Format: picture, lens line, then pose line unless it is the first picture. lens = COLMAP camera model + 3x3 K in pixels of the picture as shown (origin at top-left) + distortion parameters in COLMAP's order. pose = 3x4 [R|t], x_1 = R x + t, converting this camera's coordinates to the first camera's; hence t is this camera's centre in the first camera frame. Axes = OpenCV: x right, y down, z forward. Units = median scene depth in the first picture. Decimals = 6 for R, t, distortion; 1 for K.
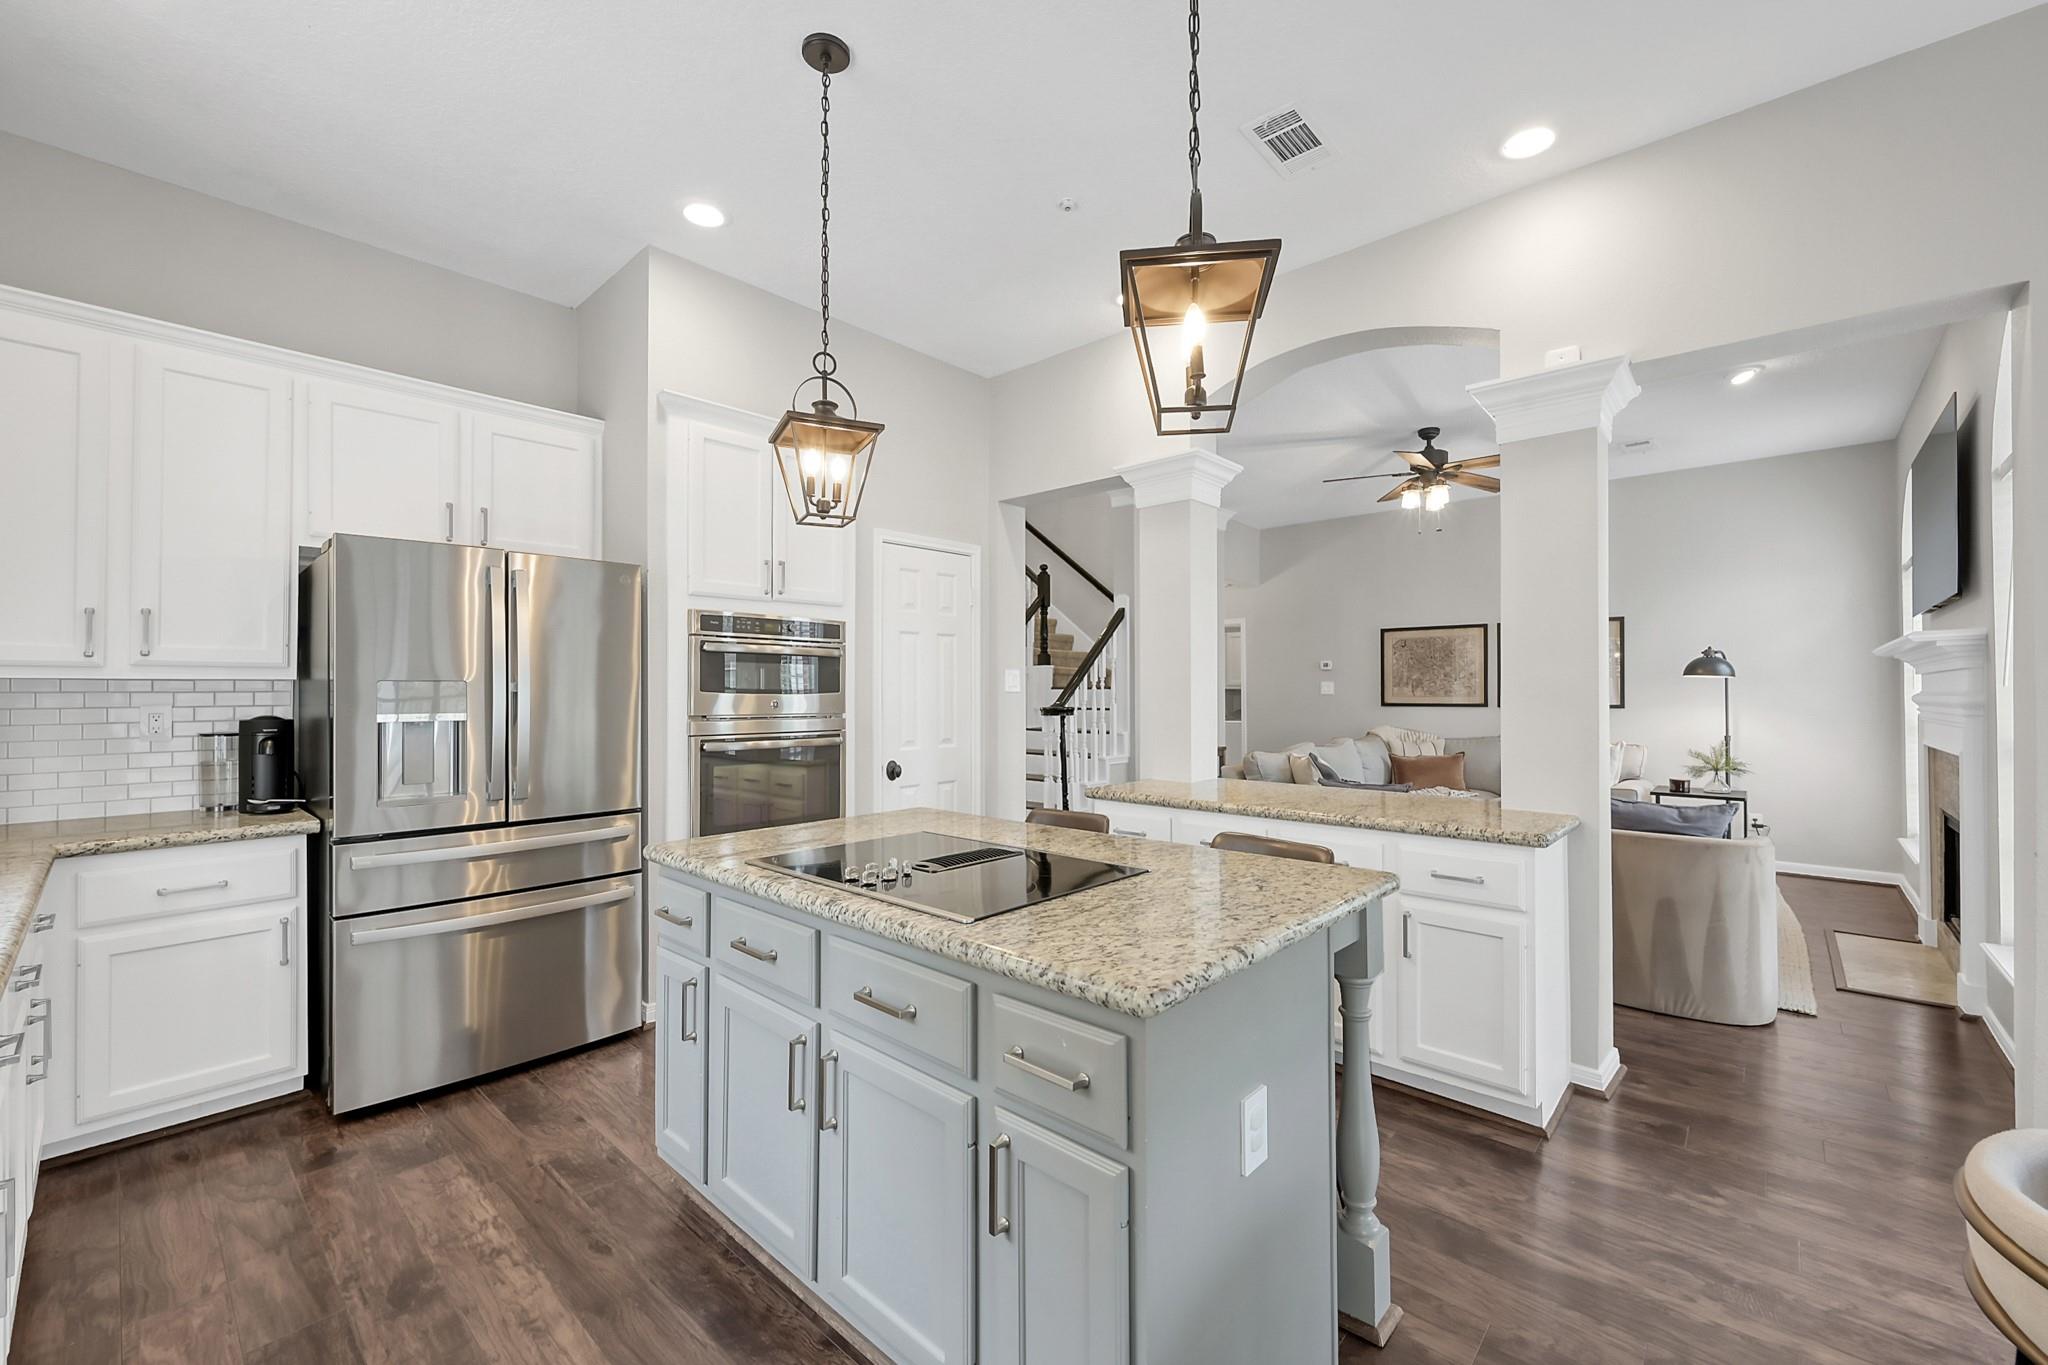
lens RADIAL K [[813.7, 0, 1014.6], [0, 813.7, 687.8], [0, 0, 1]] dist [-0.000424, 0.000153]
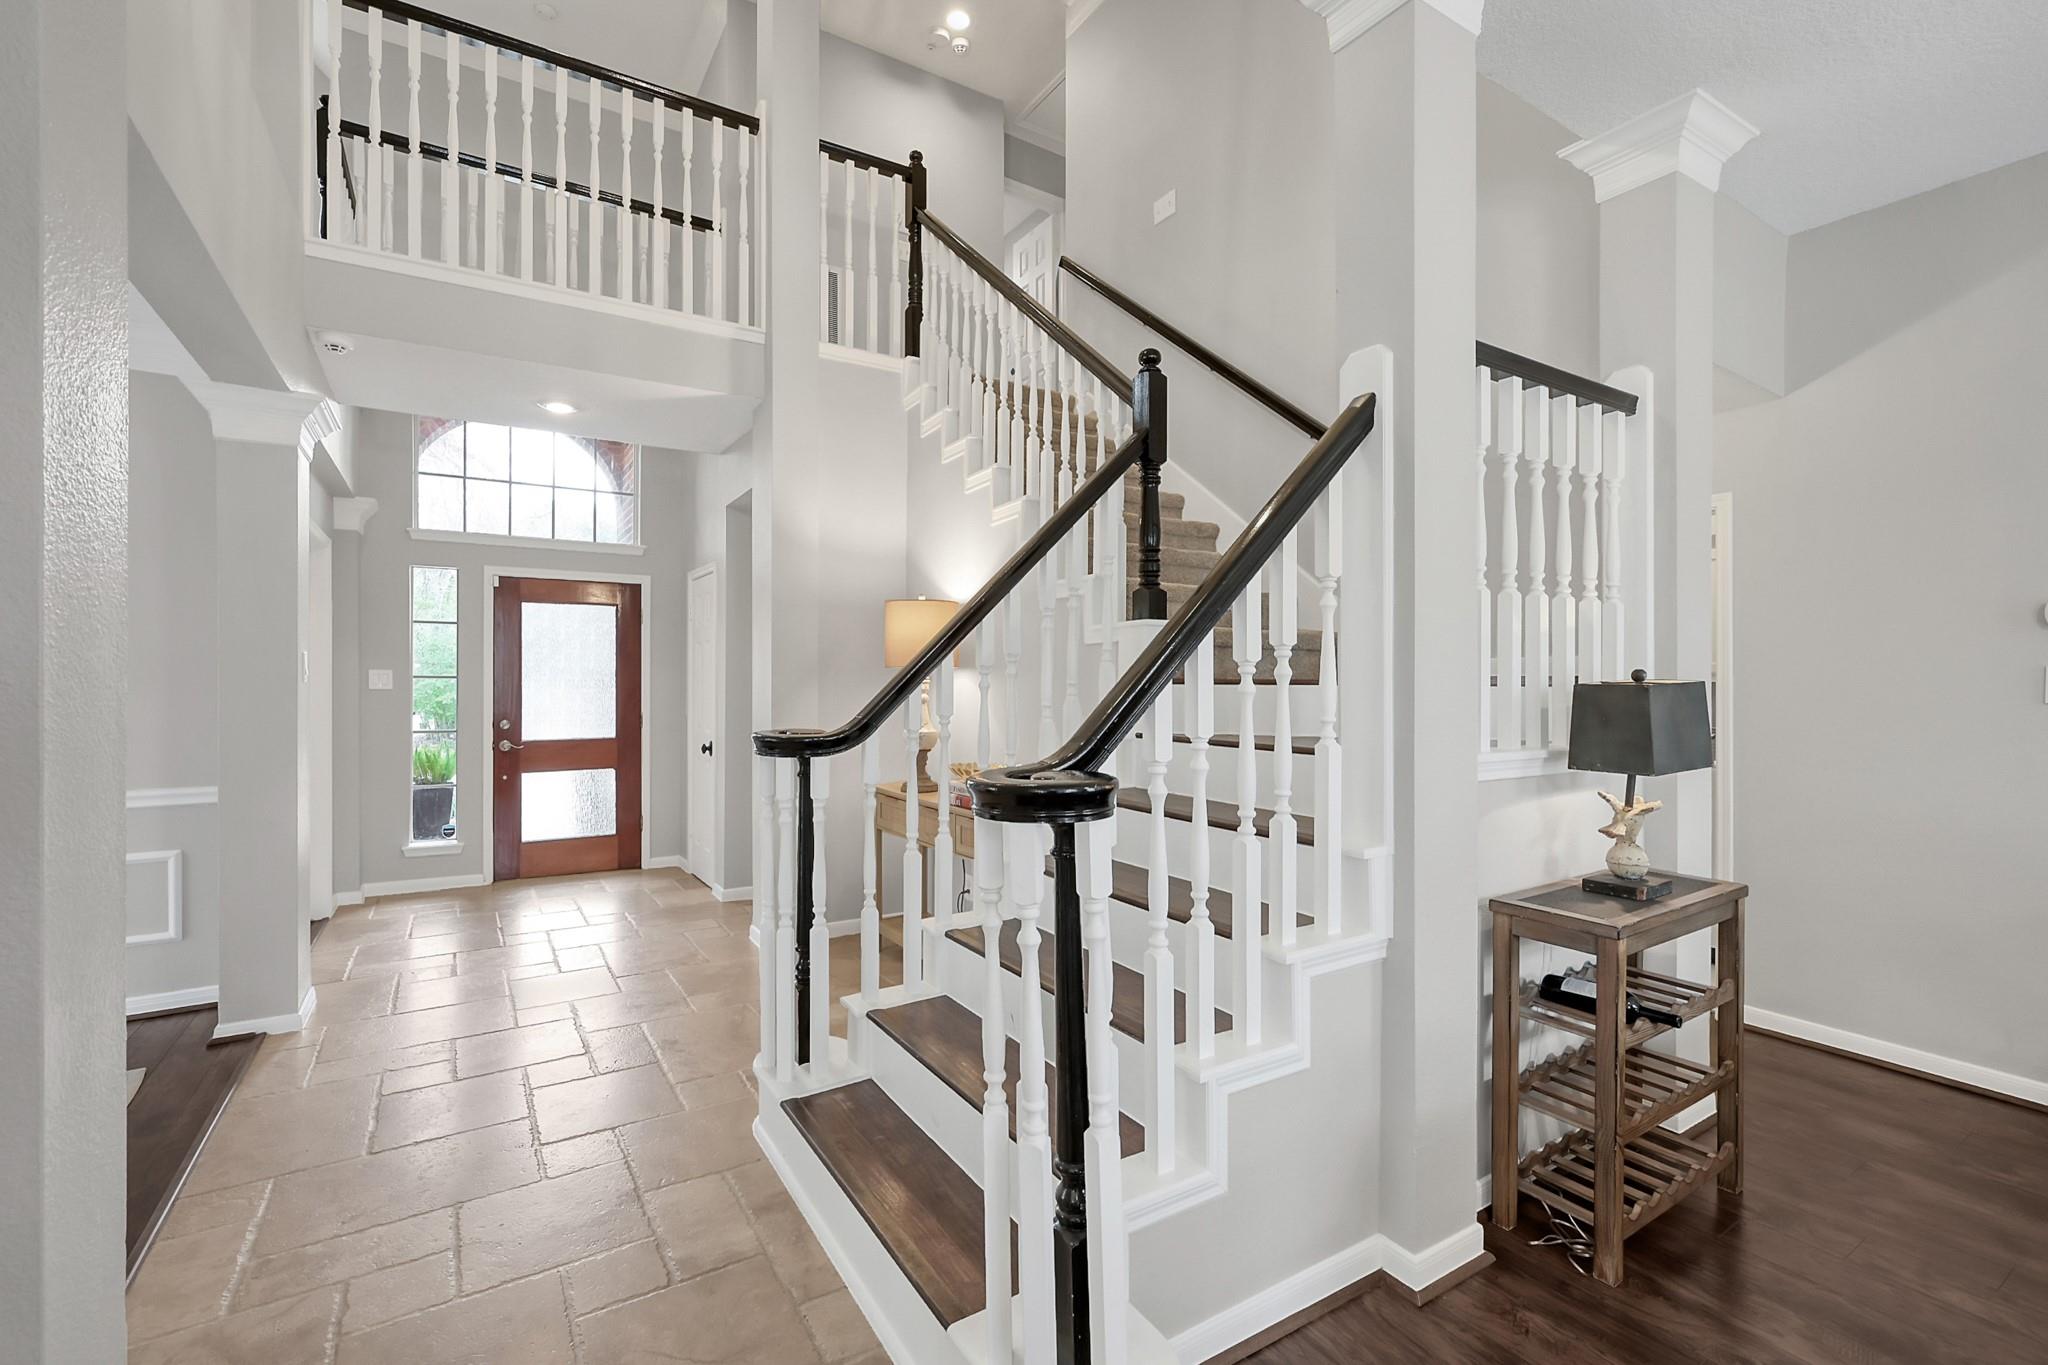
lens RADIAL K [[906.3, 0, 1015.8], [0, 906.3, 684.0], [0, 0, 1]] dist [0.000973, 0.000033]
pose [[0.963942, -0.001388, -0.266109, 0.101892], [0.003422, 0.999968, 0.007183, -0.001990], [0.266091, -0.007835, 0.963916, 0.683925]]
